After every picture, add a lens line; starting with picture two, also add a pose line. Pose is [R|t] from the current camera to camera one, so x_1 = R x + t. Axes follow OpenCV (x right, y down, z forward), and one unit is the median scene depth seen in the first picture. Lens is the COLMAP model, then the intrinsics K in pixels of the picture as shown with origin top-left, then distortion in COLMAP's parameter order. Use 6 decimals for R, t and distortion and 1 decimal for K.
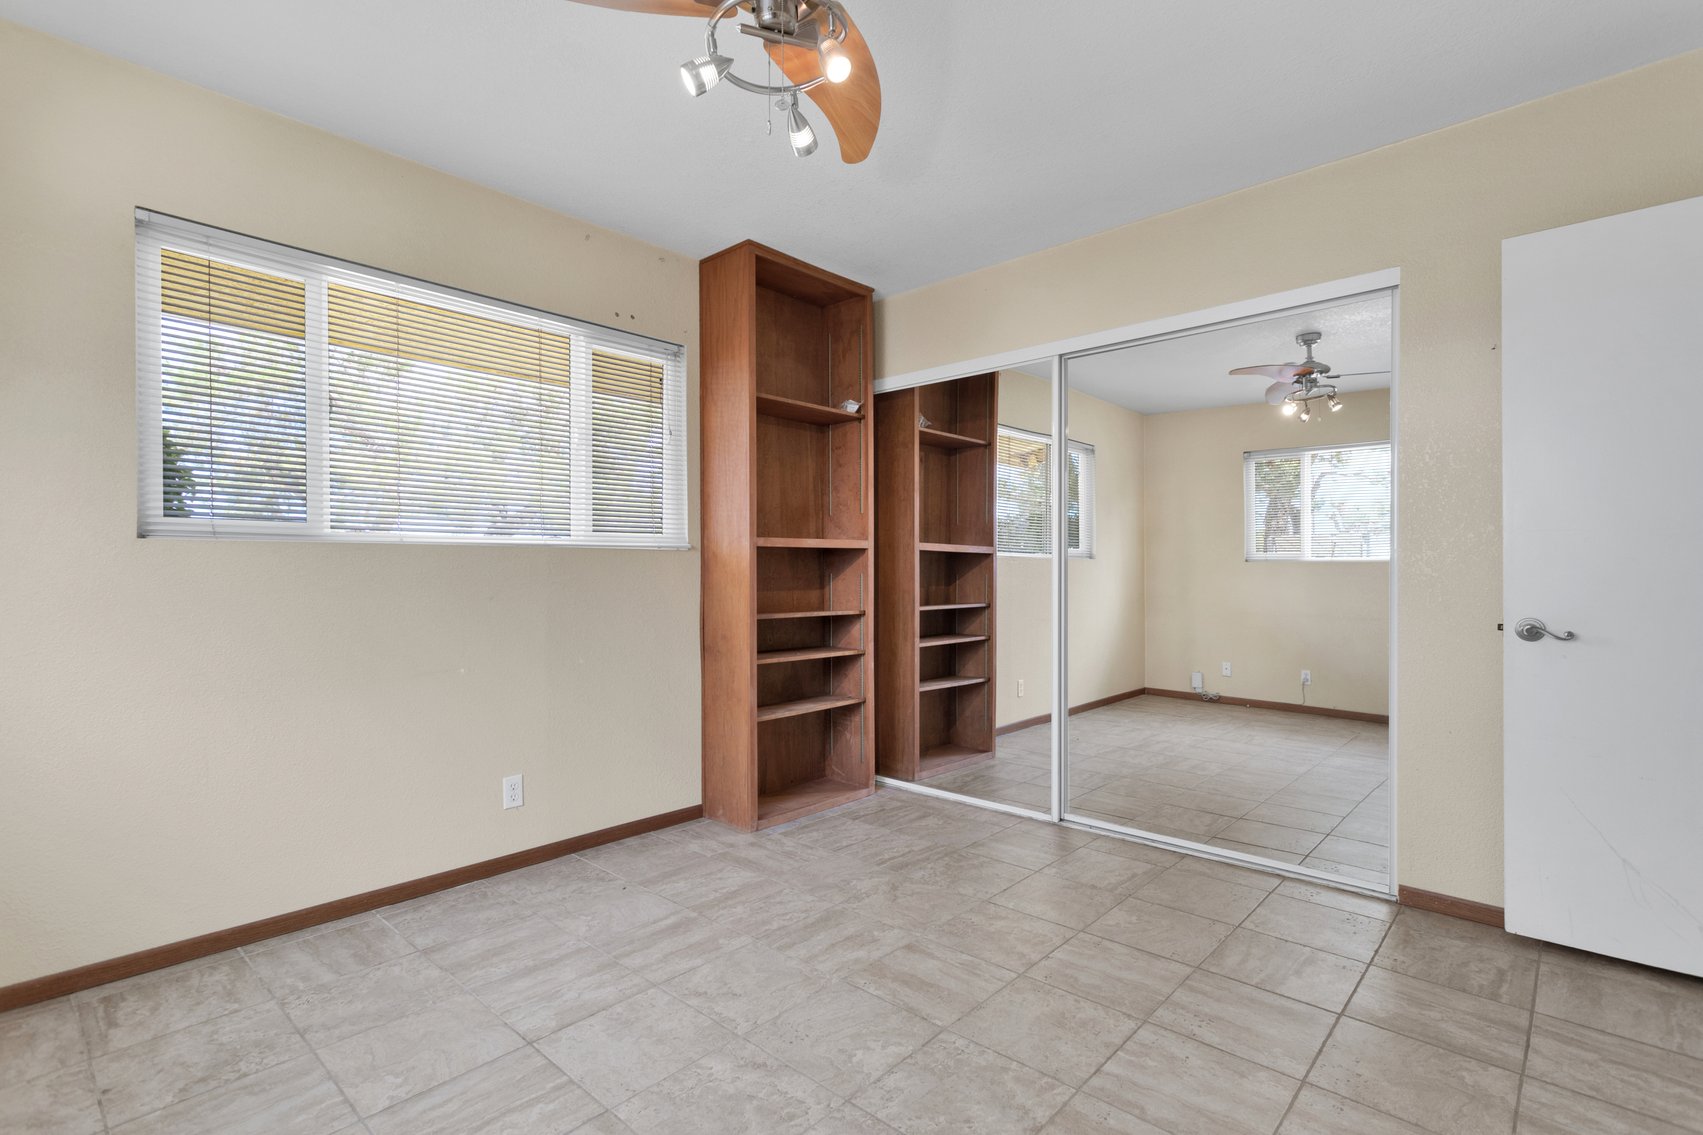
lens RADIAL K [[807.3, 0, 851.0], [0, 807.3, 563.5], [0, 0, 1]] dist [0.004548, -0.000073]
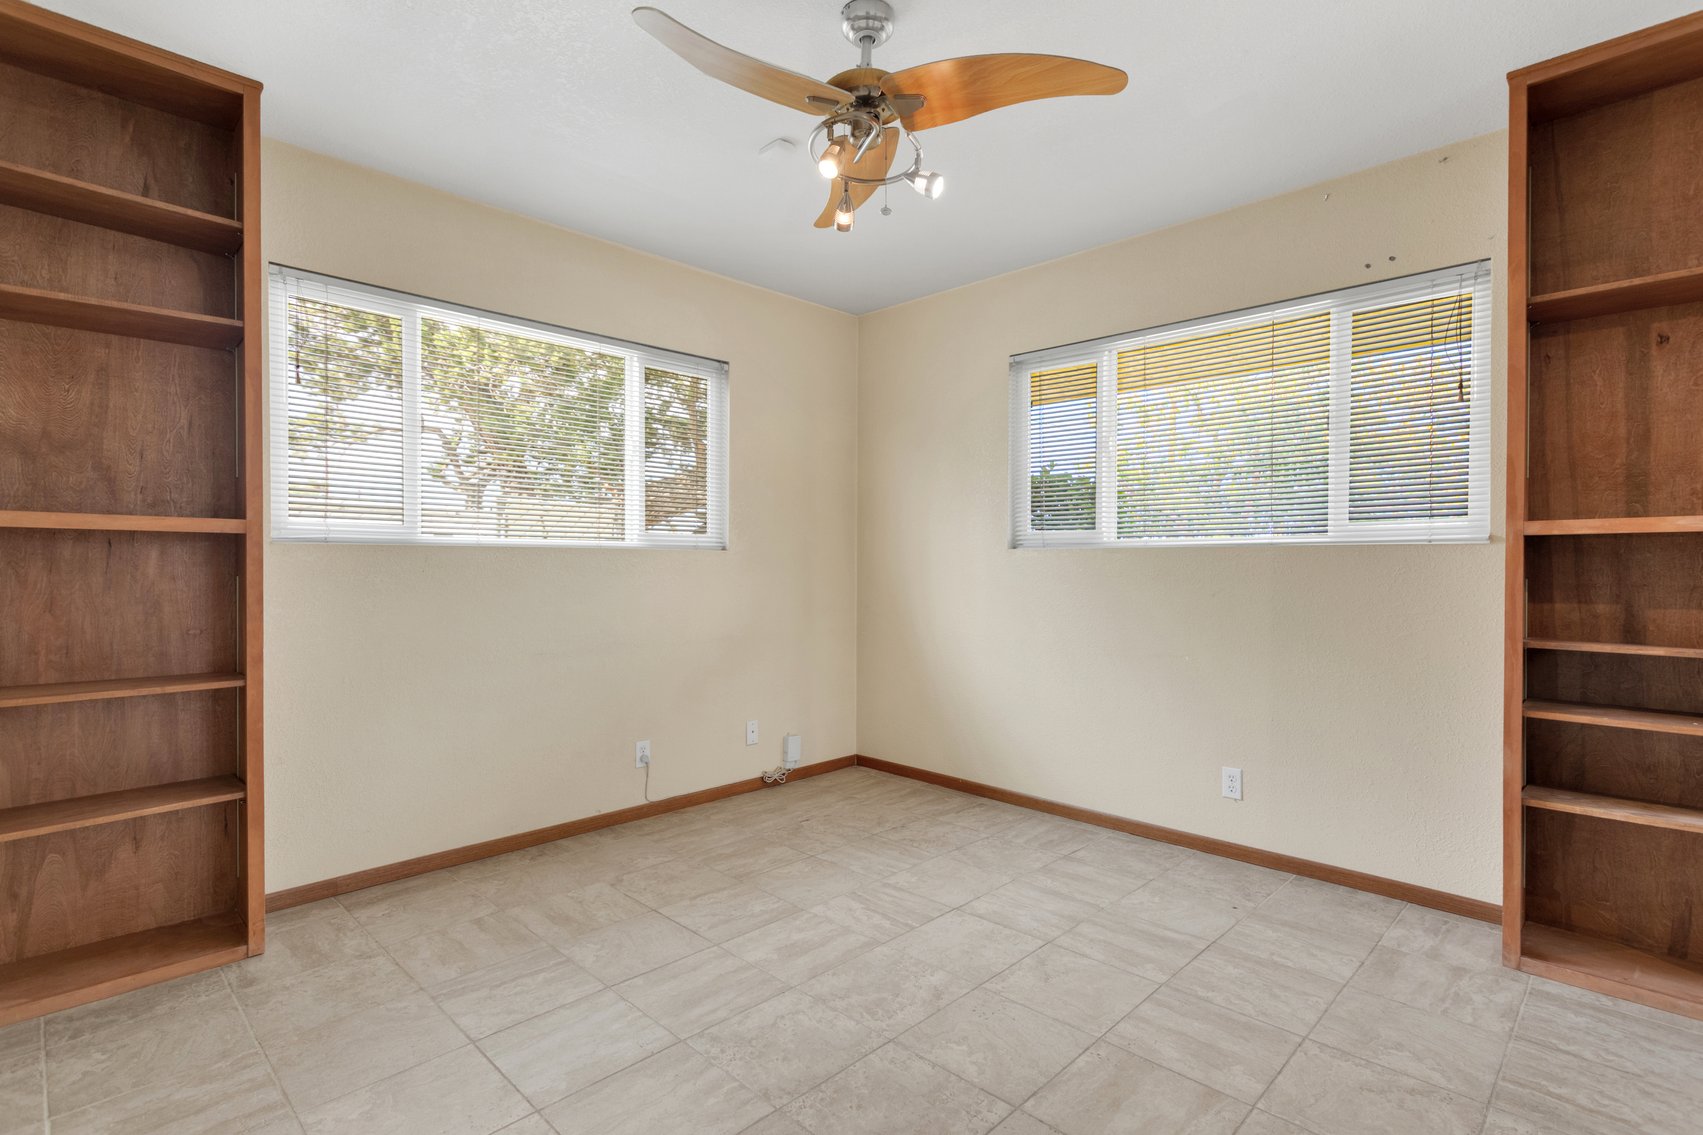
lens RADIAL K [[807.3, 0, 851.0], [0, 807.3, 563.5], [0, 0, 1]] dist [0.004548, -0.000073]
pose [[-0.036904, -0.001017, -0.999318, 0.766607], [0.006266, 0.999980, -0.001249, 0.001597], [0.999299, -0.006308, -0.036897, 0.674753]]
